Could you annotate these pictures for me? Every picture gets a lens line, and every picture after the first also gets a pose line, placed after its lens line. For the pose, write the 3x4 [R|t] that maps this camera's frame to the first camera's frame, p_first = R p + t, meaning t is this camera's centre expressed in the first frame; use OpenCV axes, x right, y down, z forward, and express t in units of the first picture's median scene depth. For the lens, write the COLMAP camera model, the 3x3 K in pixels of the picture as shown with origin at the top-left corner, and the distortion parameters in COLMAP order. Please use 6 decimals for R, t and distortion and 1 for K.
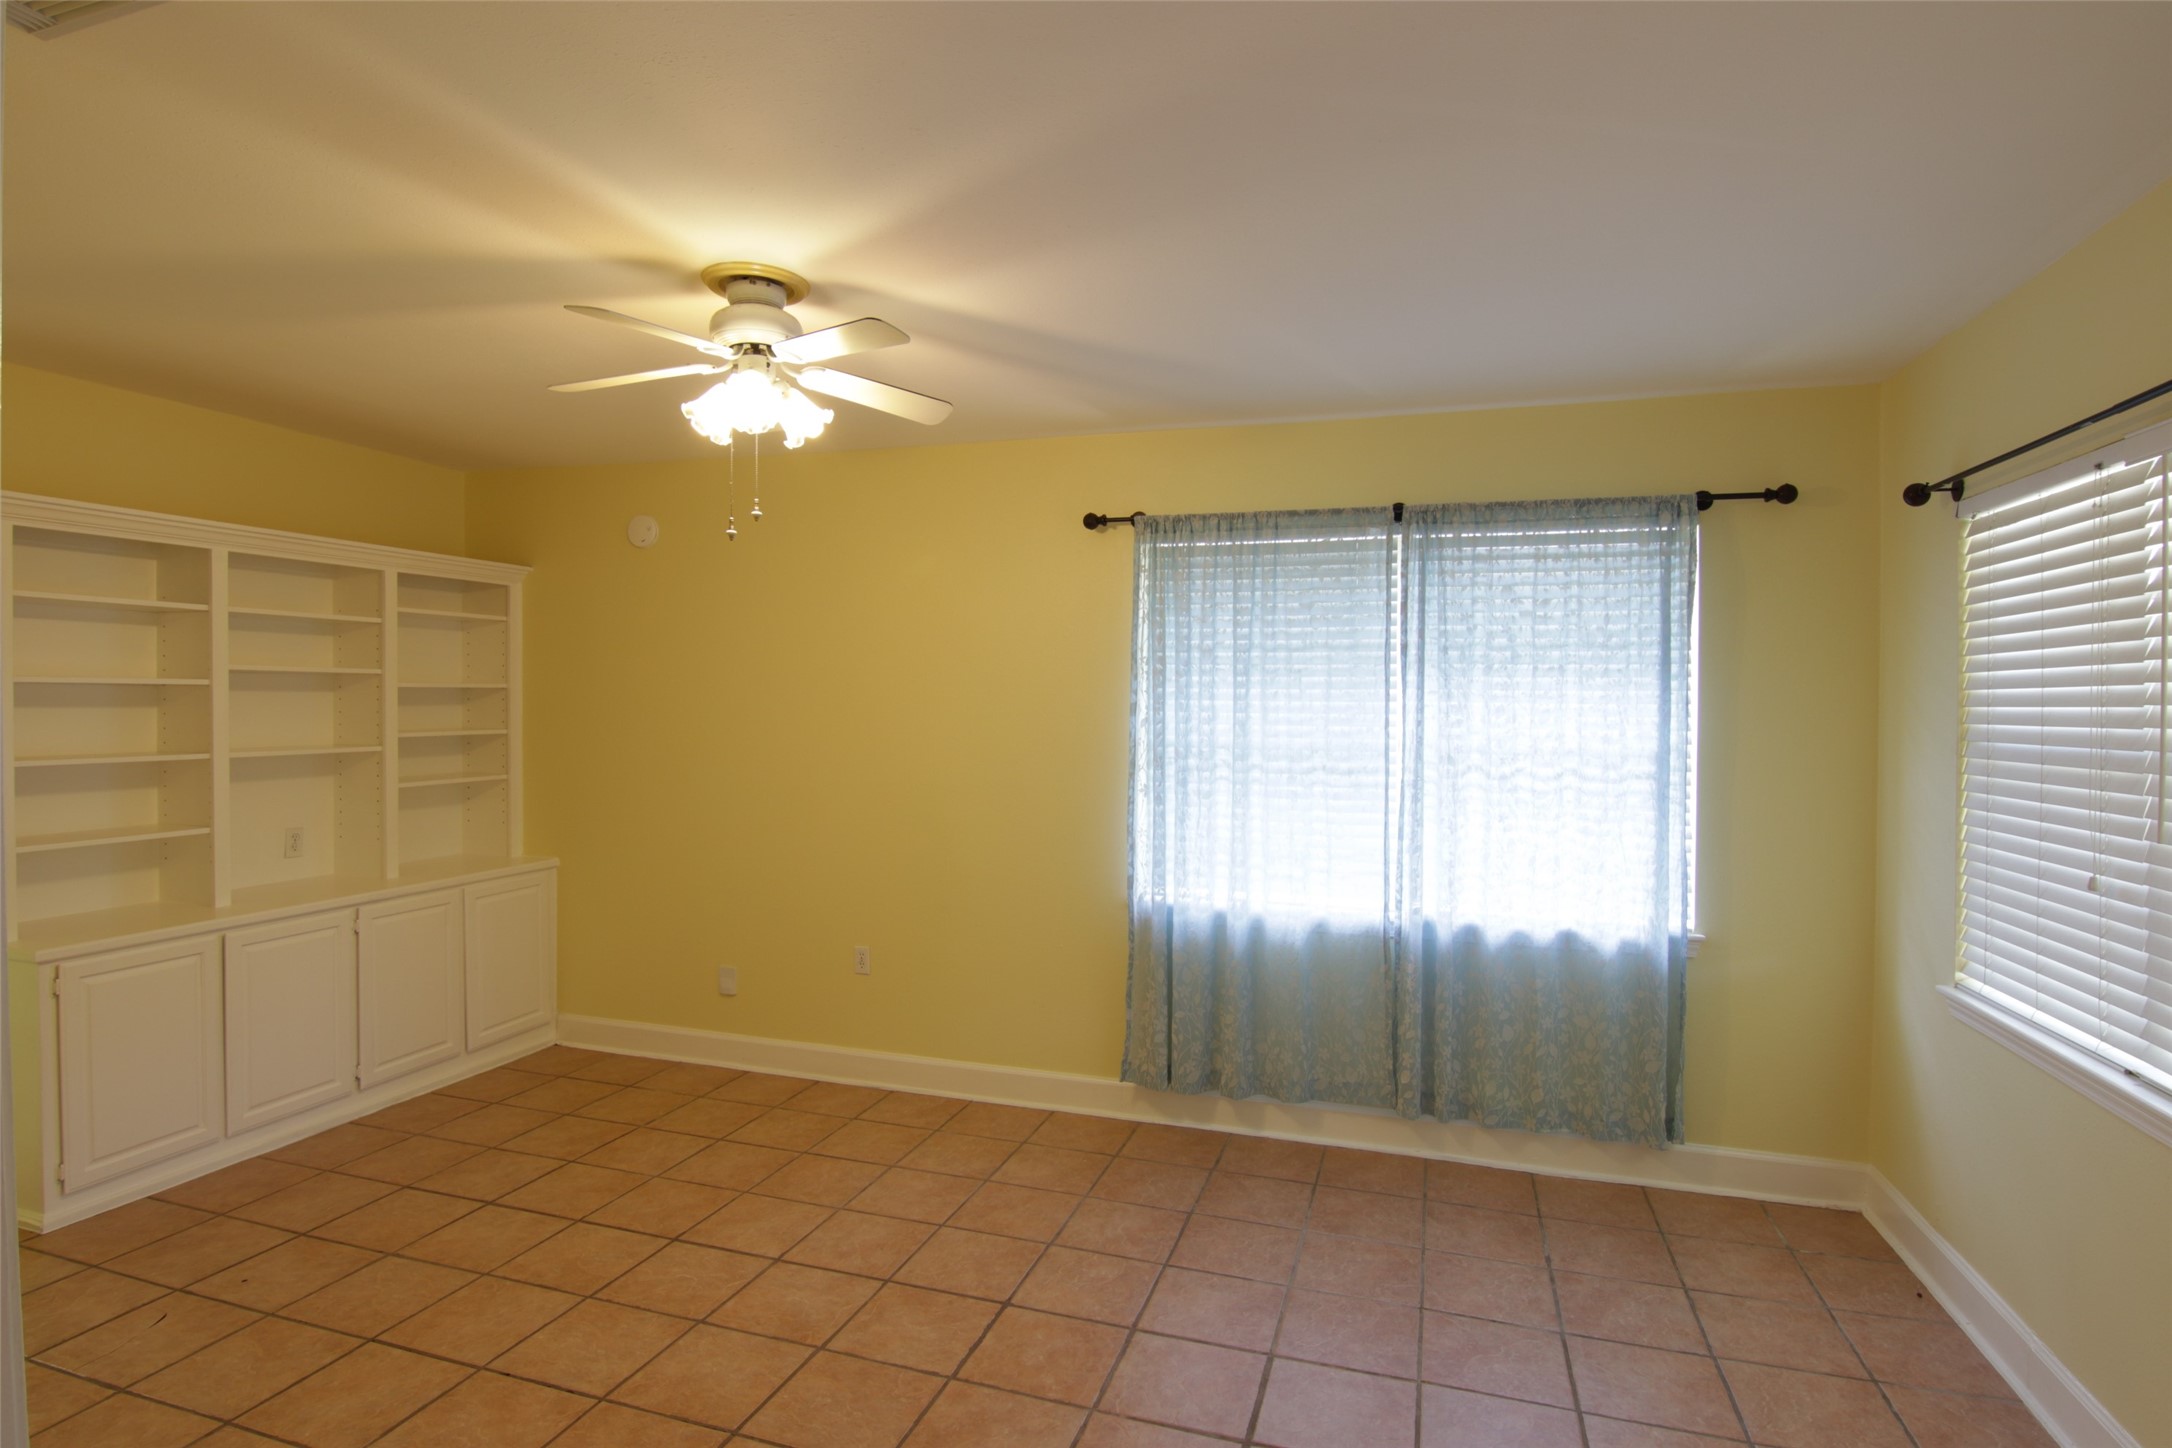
lens RADIAL K [[1108.4, 0, 1077.5], [0, 1108.4, 715.6], [0, 0, 1]] dist [0.000897, -0.013844]
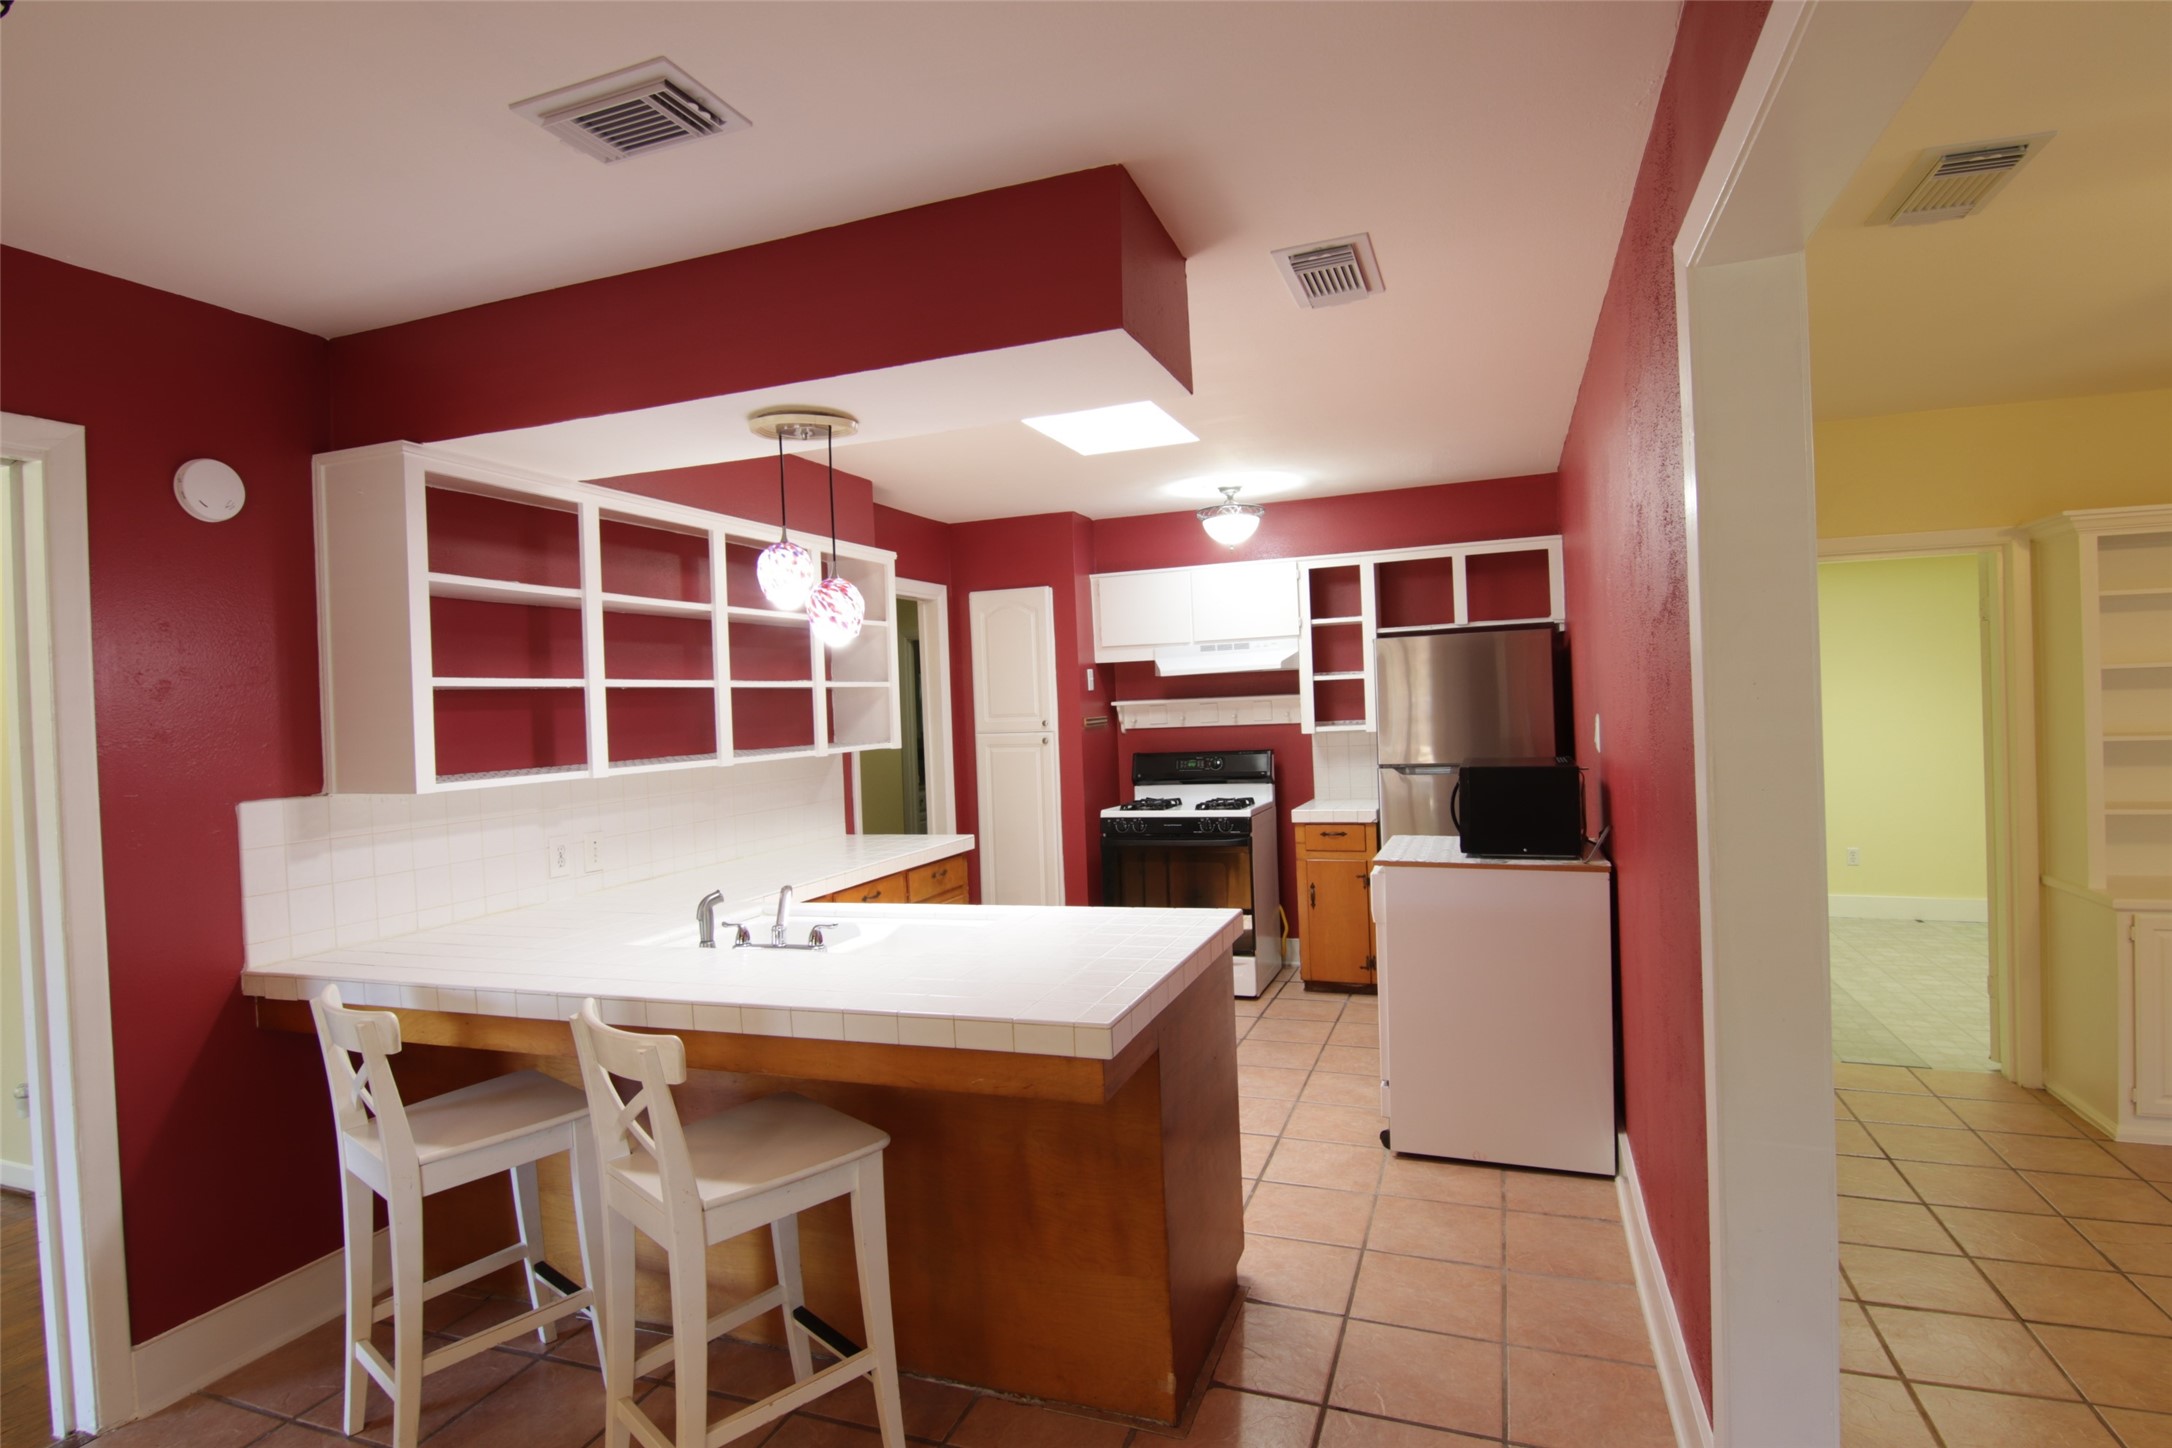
lens RADIAL K [[1108.4, 0, 1077.5], [0, 1108.4, 715.6], [0, 0, 1]] dist [0.000897, -0.013844]
pose [[-0.051622, 0.006257, -0.998647, 0.203952], [0.018505, 0.999815, 0.005308, -0.005702], [0.998495, -0.018206, -0.051729, -0.031888]]
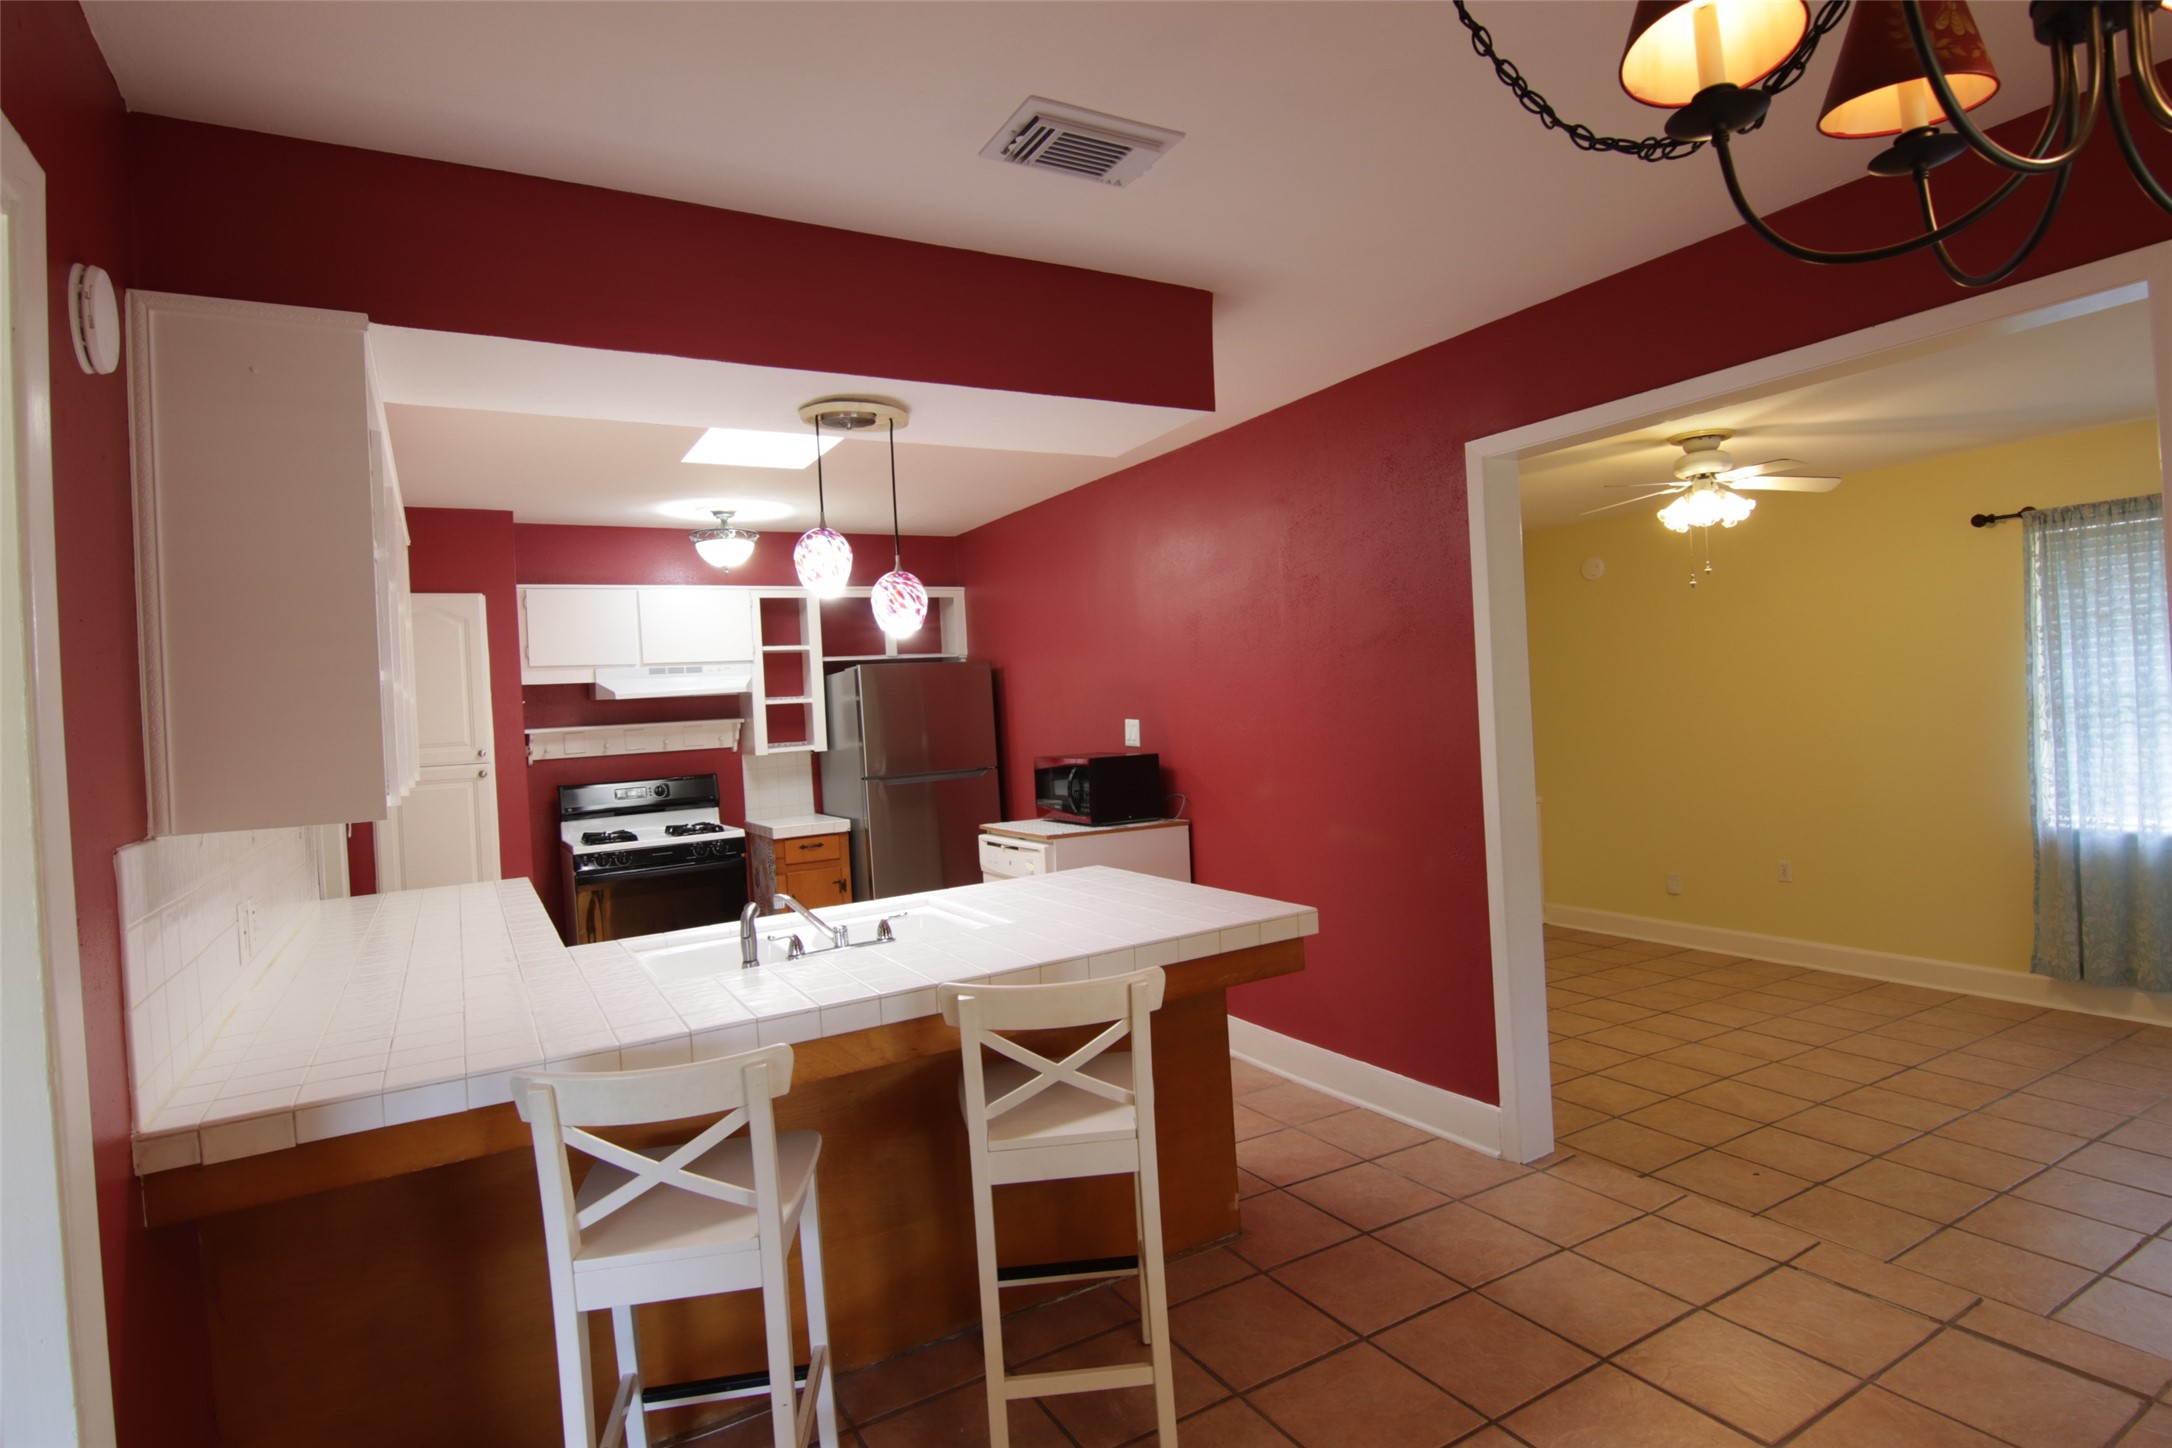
lens RADIAL K [[1111.8, 0, 1091.2], [0, 1111.8, 714.0], [0, 0, 1]] dist [-0.016320, -0.000651]
pose [[0.744916, -0.041002, -0.665897, 0.087623], [0.044517, 0.998940, -0.011710, 0.012262], [0.665671, -0.020921, 0.745952, -0.620195]]
